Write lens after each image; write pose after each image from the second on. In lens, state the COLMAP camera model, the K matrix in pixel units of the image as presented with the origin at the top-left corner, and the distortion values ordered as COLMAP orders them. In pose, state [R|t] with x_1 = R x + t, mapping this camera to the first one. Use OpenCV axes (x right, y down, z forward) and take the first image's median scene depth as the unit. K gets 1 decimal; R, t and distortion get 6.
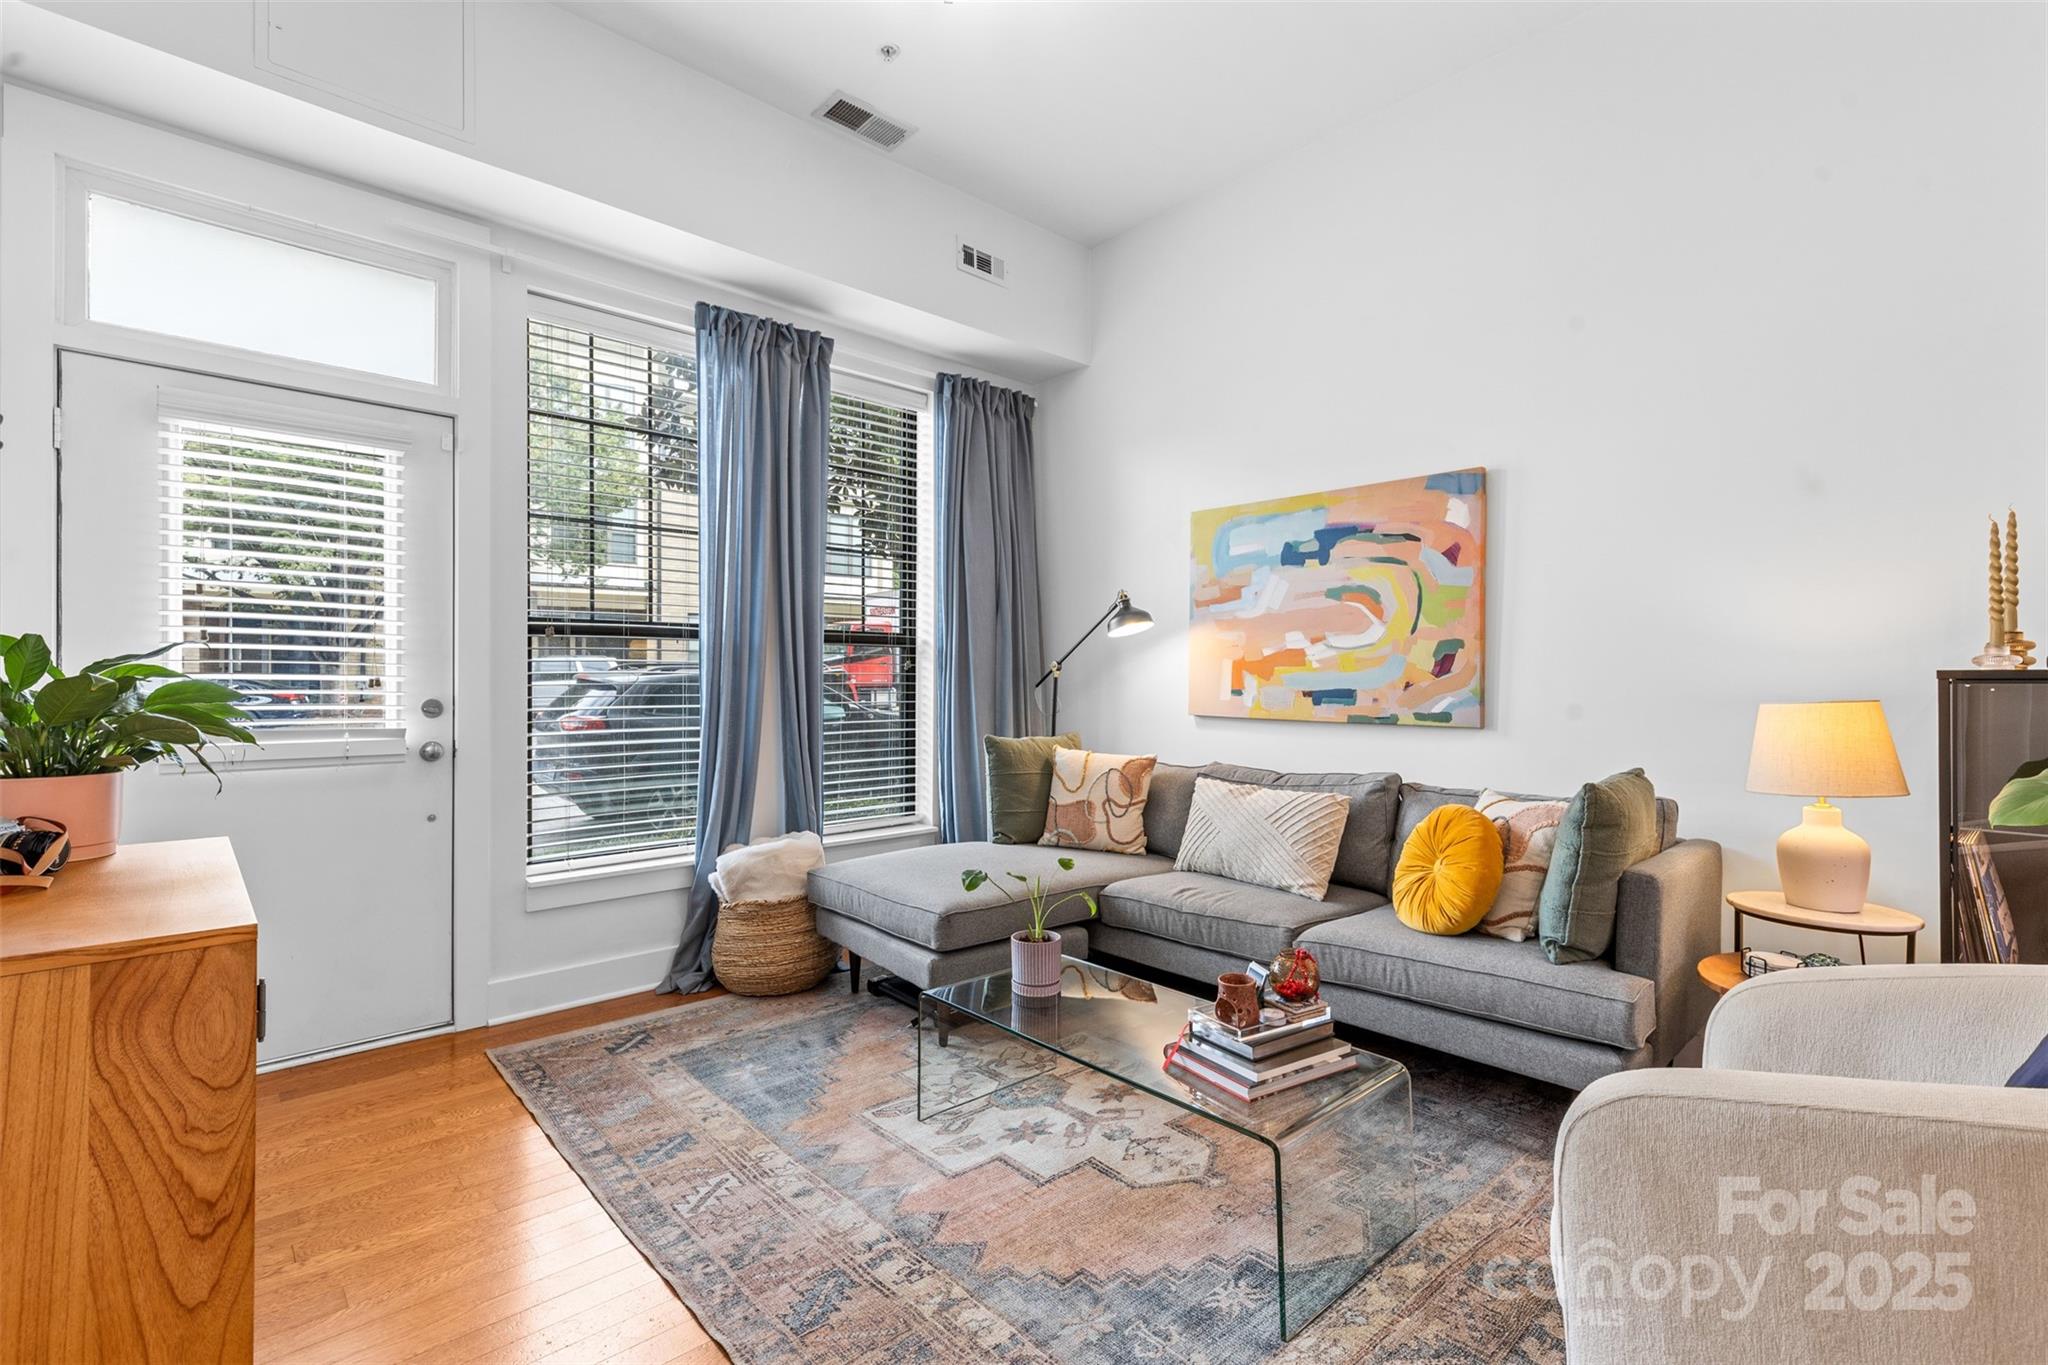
lens RADIAL K [[915.7, 0, 1021.8], [0, 915.7, 681.2], [0, 0, 1]] dist [0.003508, -0.000112]
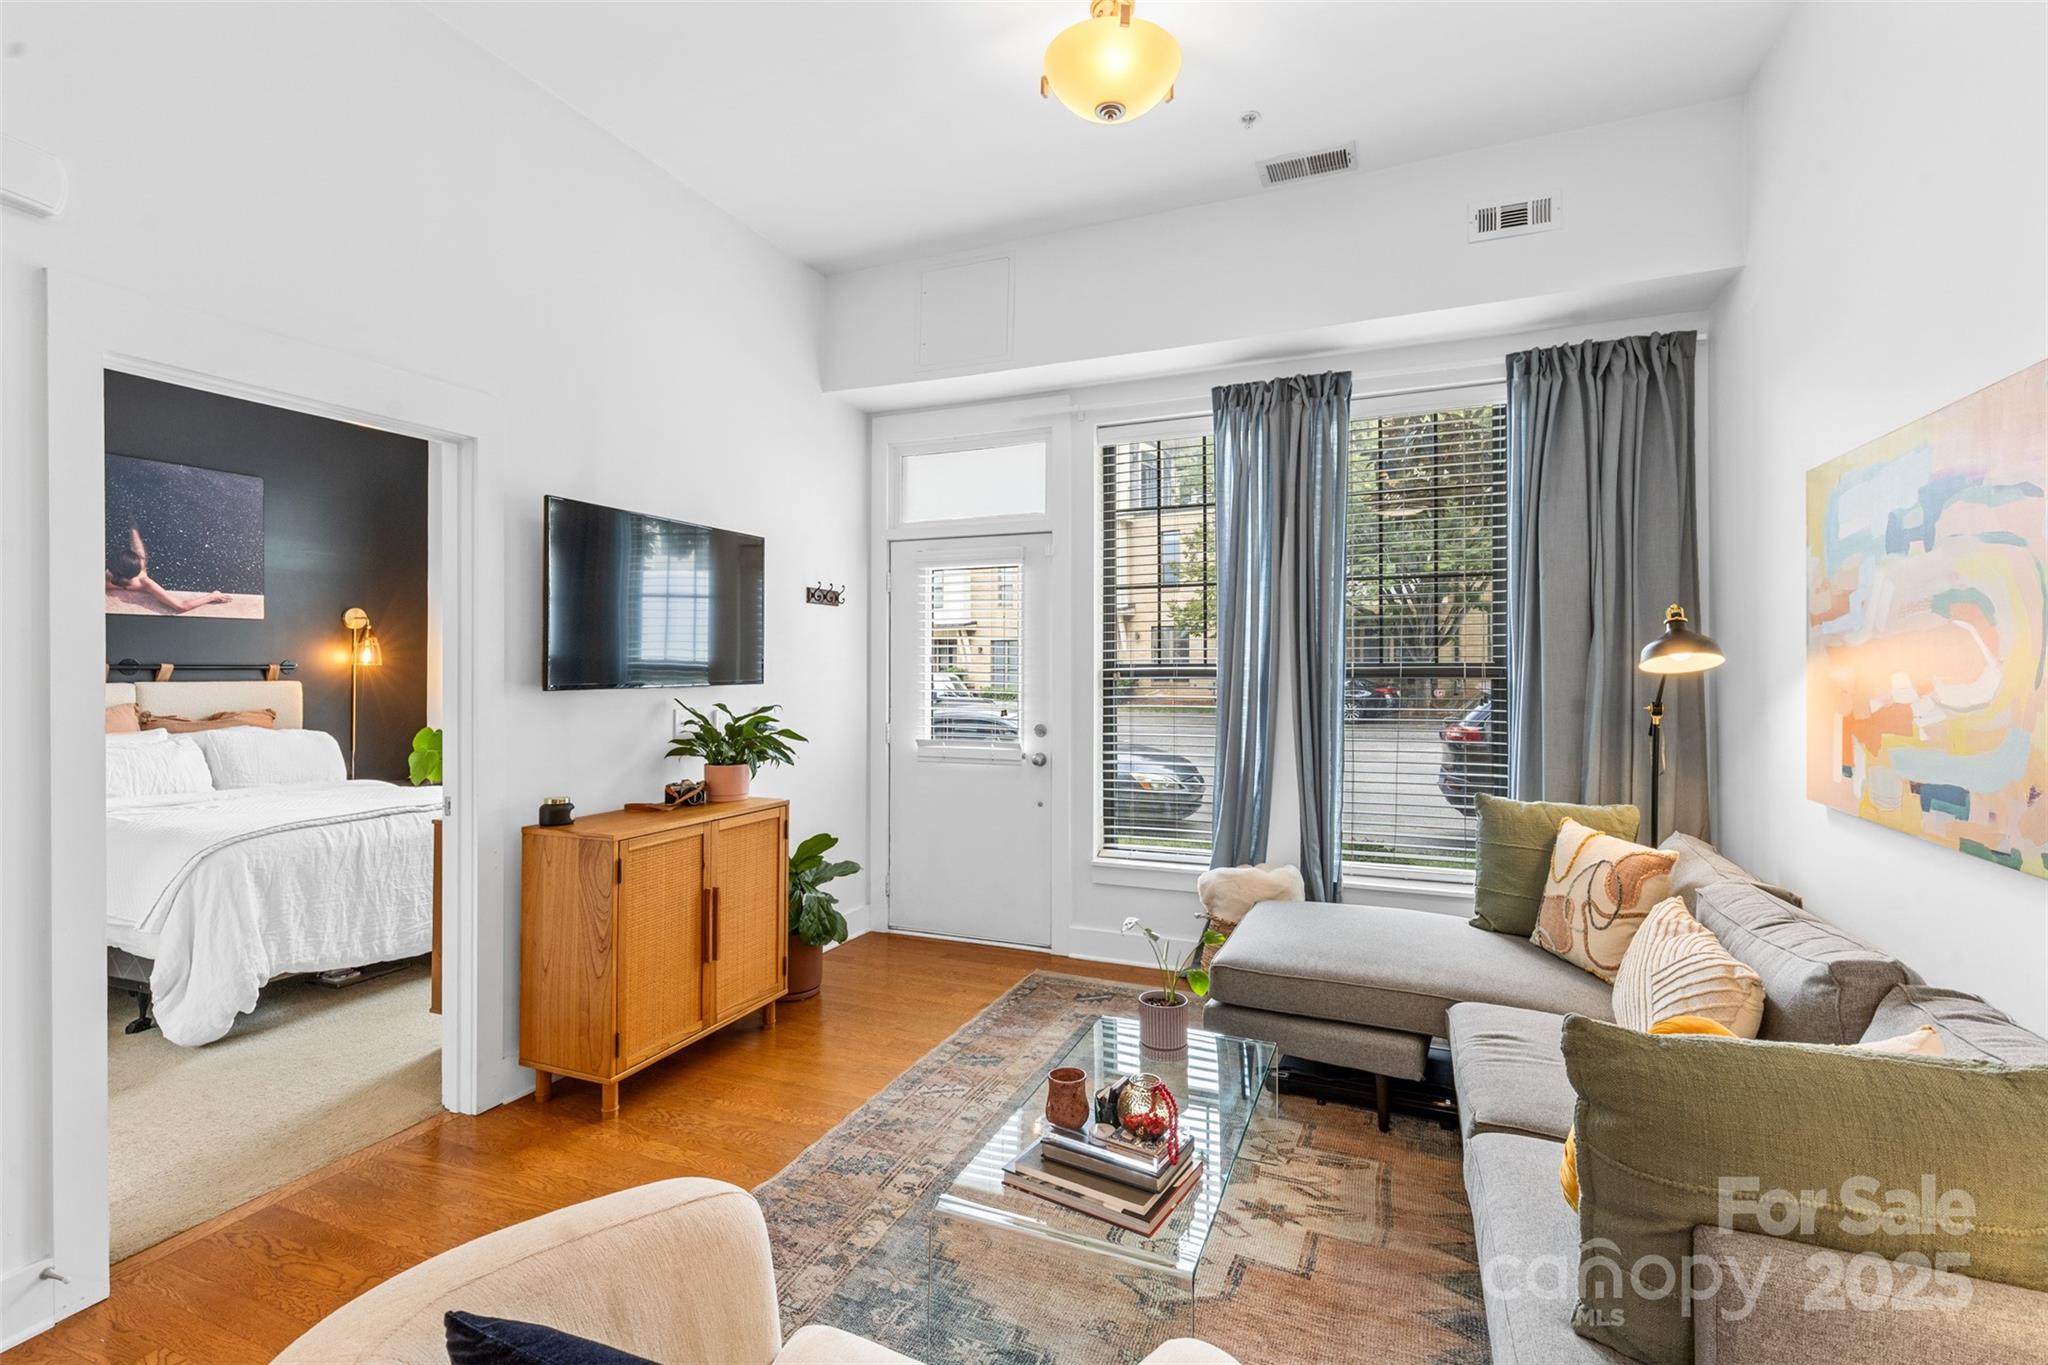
lens RADIAL K [[920.1, 0, 1019.4], [0, 920.1, 663.0], [0, 0, 1]] dist [0.001209, -0.000452]
pose [[0.420199, -0.009123, -0.907386, 0.618584], [0.001056, 0.999954, -0.009565, -0.058959], [0.907432, 0.003061, 0.420189, 0.302349]]
